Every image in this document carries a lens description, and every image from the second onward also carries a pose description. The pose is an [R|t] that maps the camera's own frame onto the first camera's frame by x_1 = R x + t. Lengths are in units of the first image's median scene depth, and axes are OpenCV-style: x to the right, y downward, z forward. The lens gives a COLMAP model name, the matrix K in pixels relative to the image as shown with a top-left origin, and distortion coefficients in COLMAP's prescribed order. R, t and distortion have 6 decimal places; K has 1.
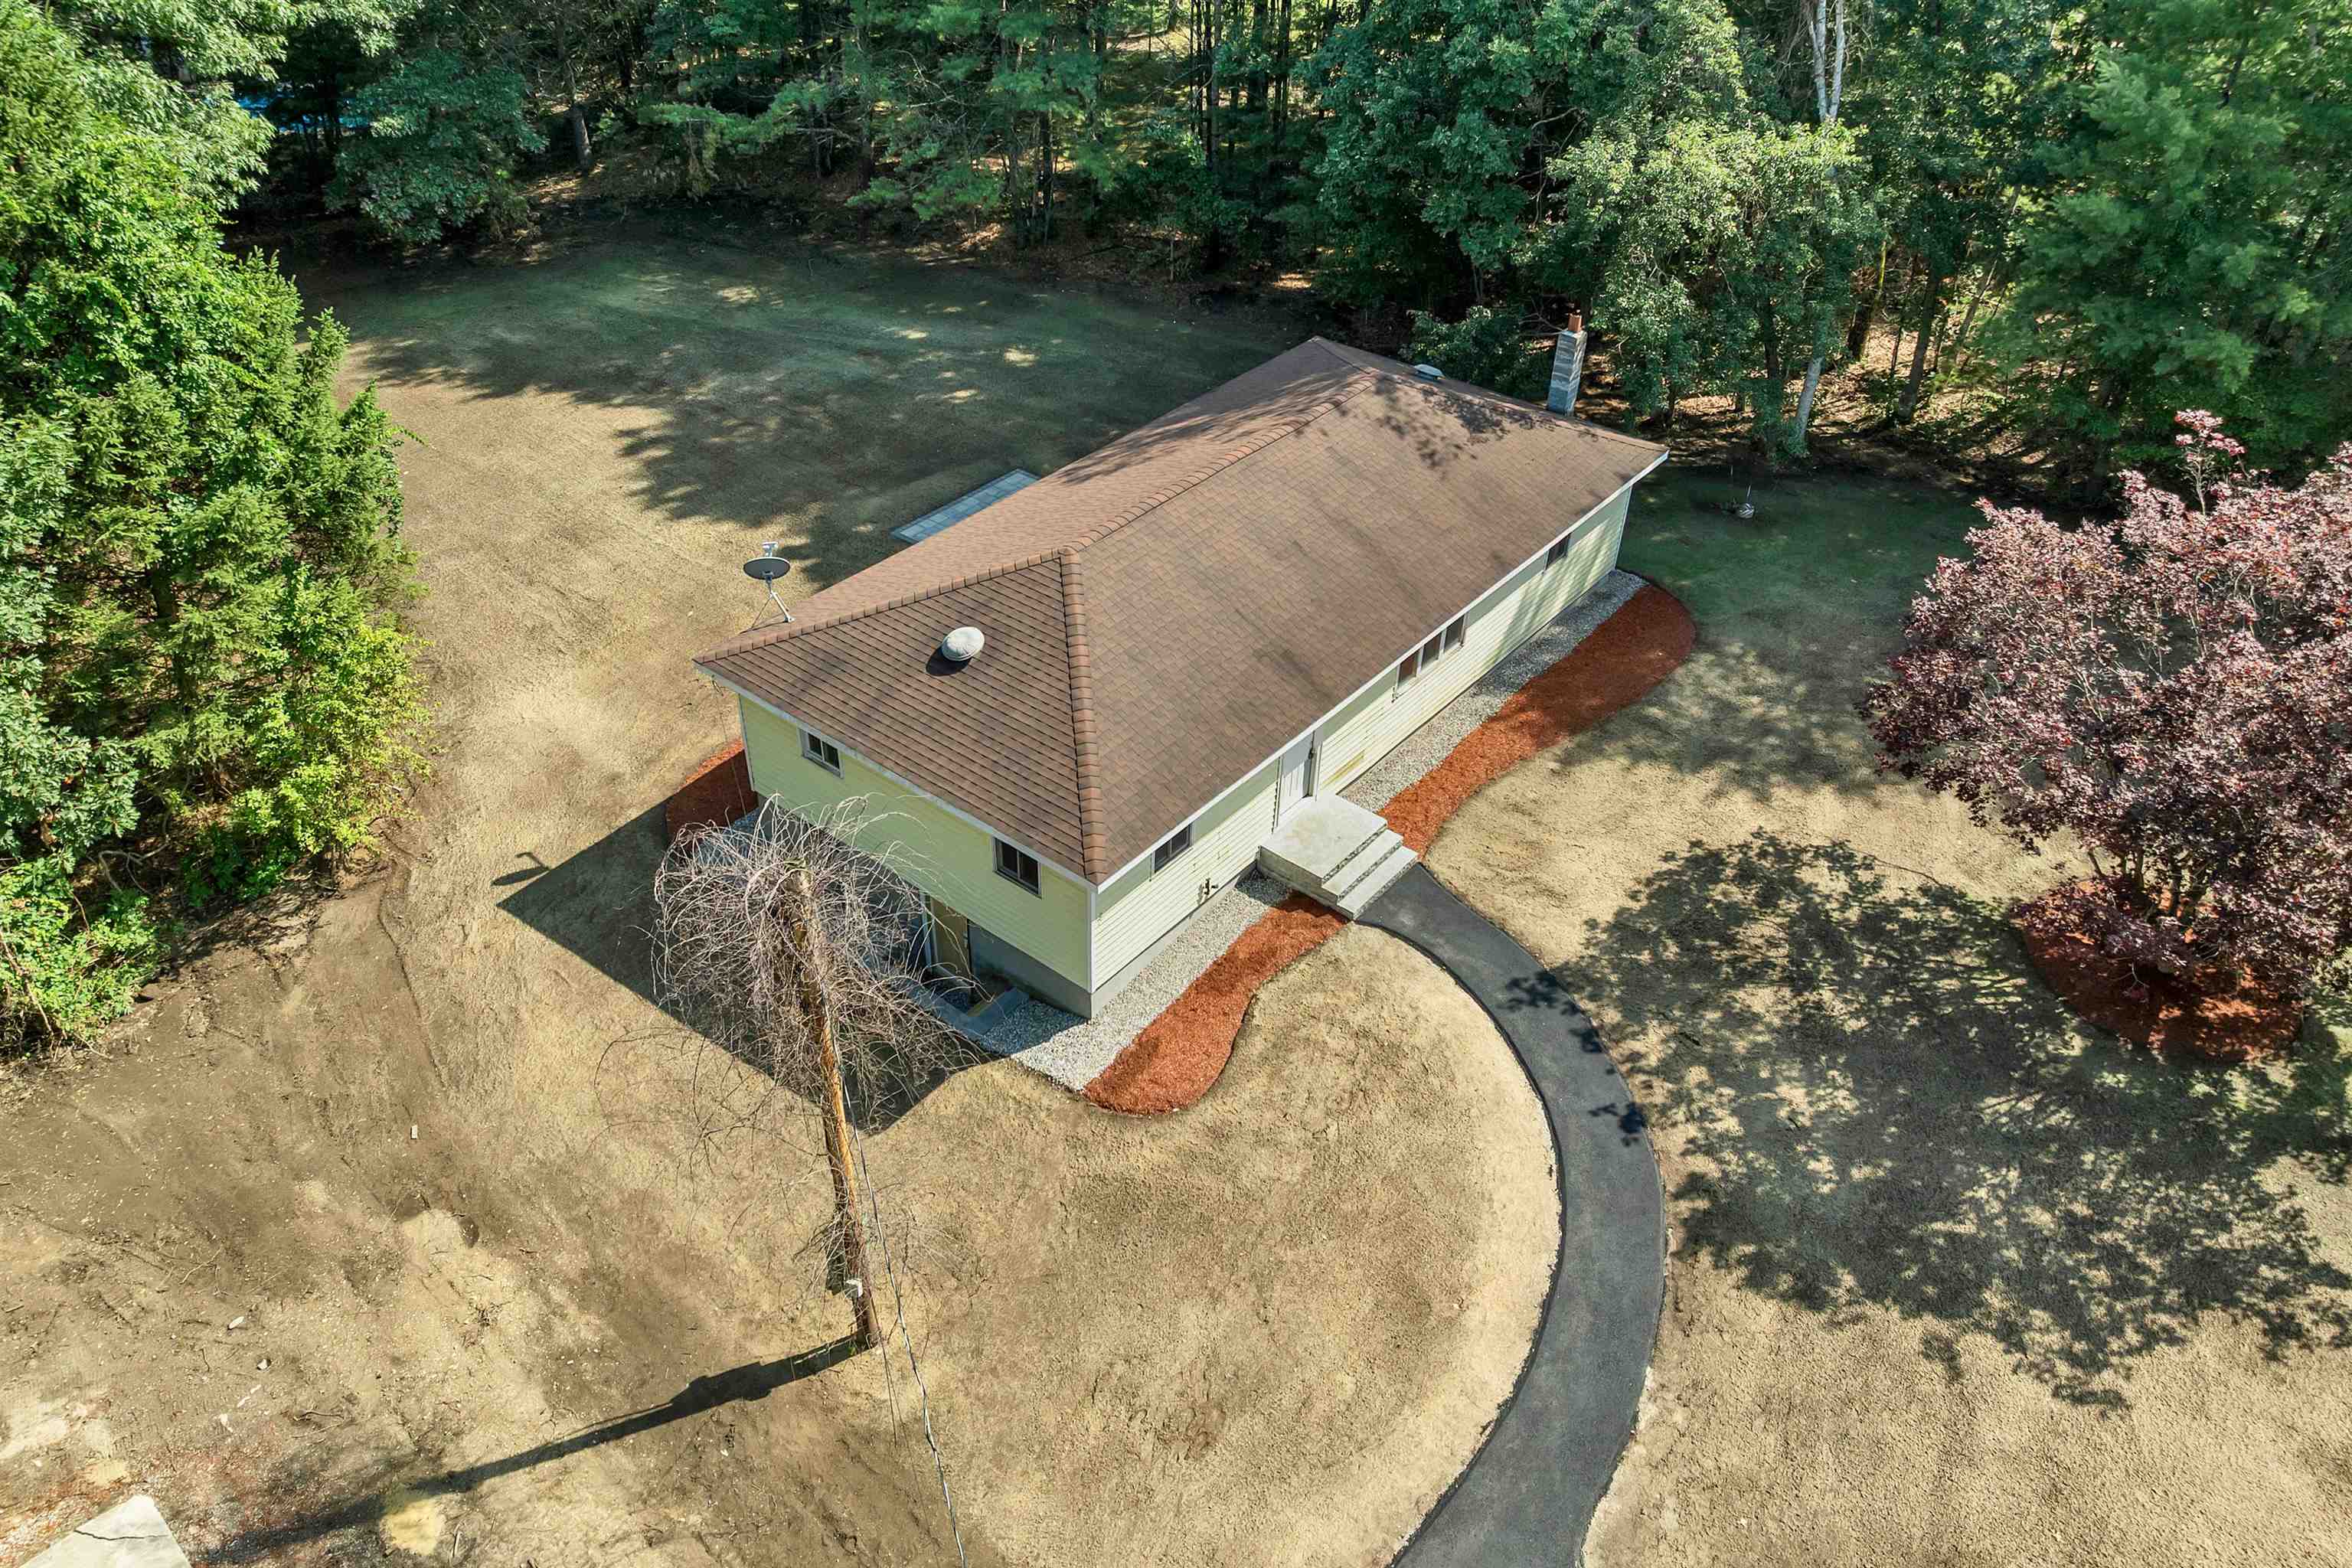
lens RADIAL K [[1635.5, 0, 1176.0], [0, 1635.5, 784.0], [0, 0, 1]] dist [-0.002993, -0.031780]
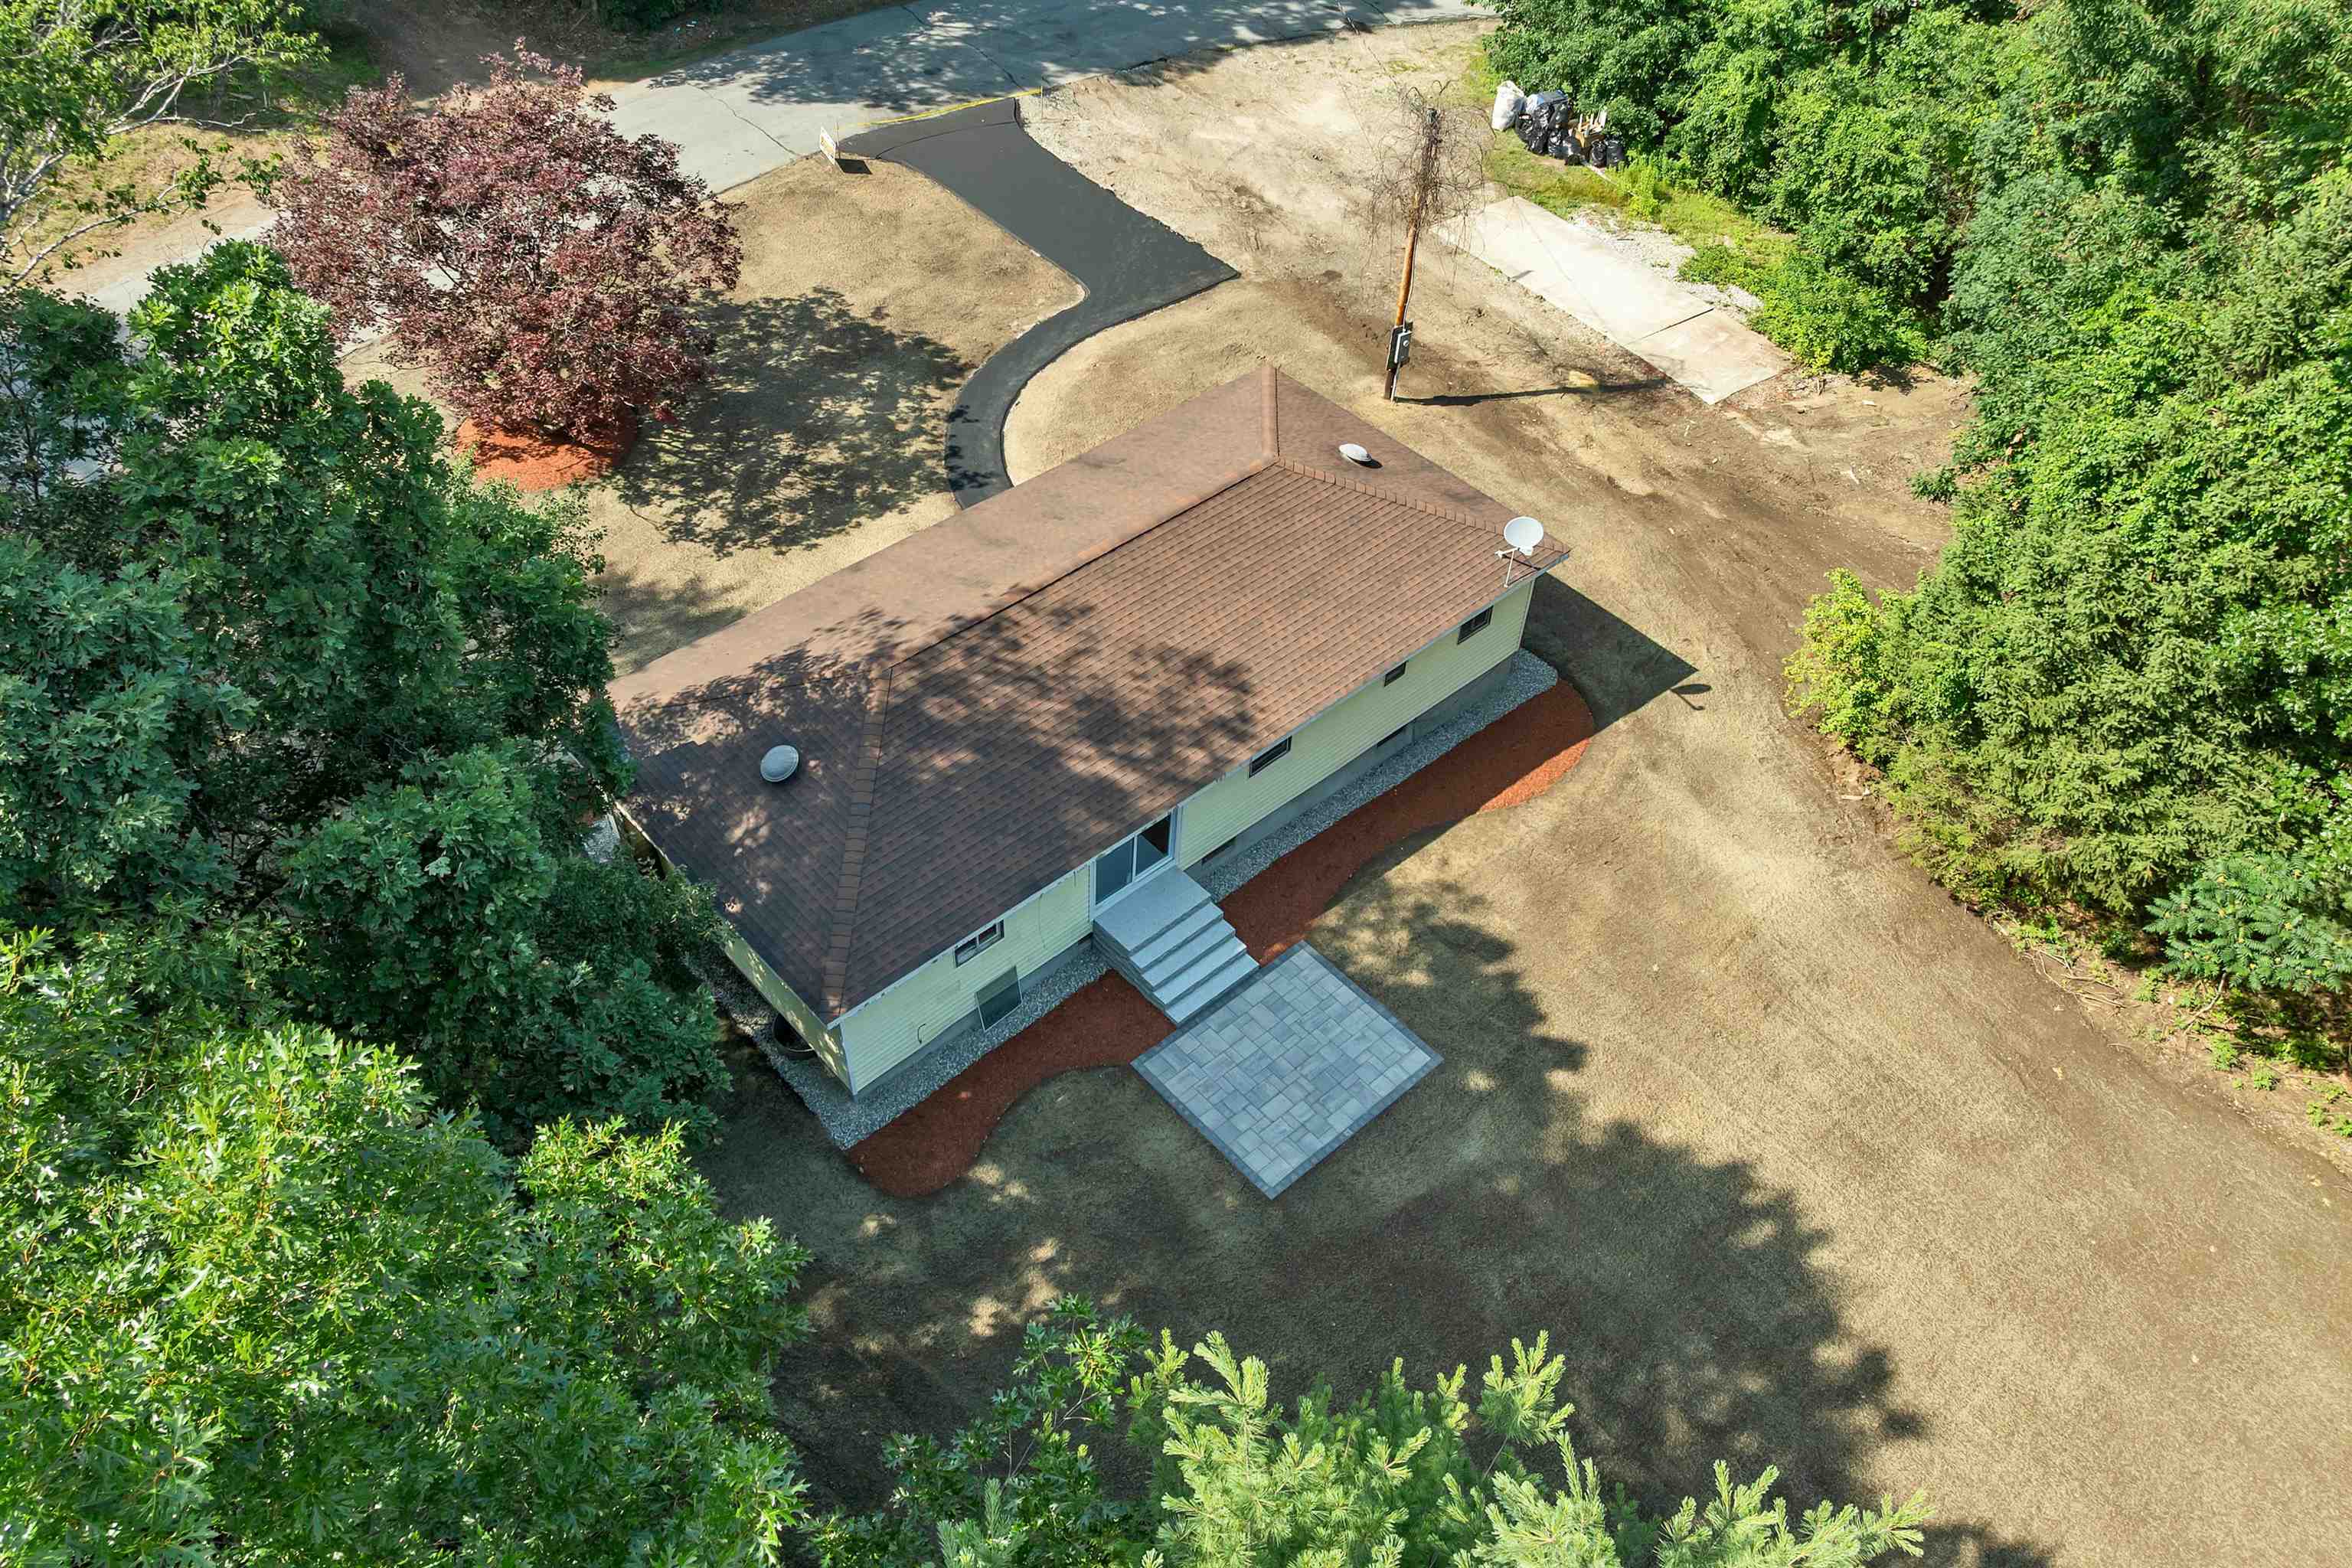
lens RADIAL K [[1635.5, 0, 1176.0], [0, 1635.5, 784.0], [0, 0, 1]] dist [-0.002993, -0.031780]
pose [[-0.985077, -0.158110, 0.068009, -0.120023], [0.055871, 0.079988, 0.995229, -1.394563], [-0.162796, 0.984176, -0.069960, 1.398963]]
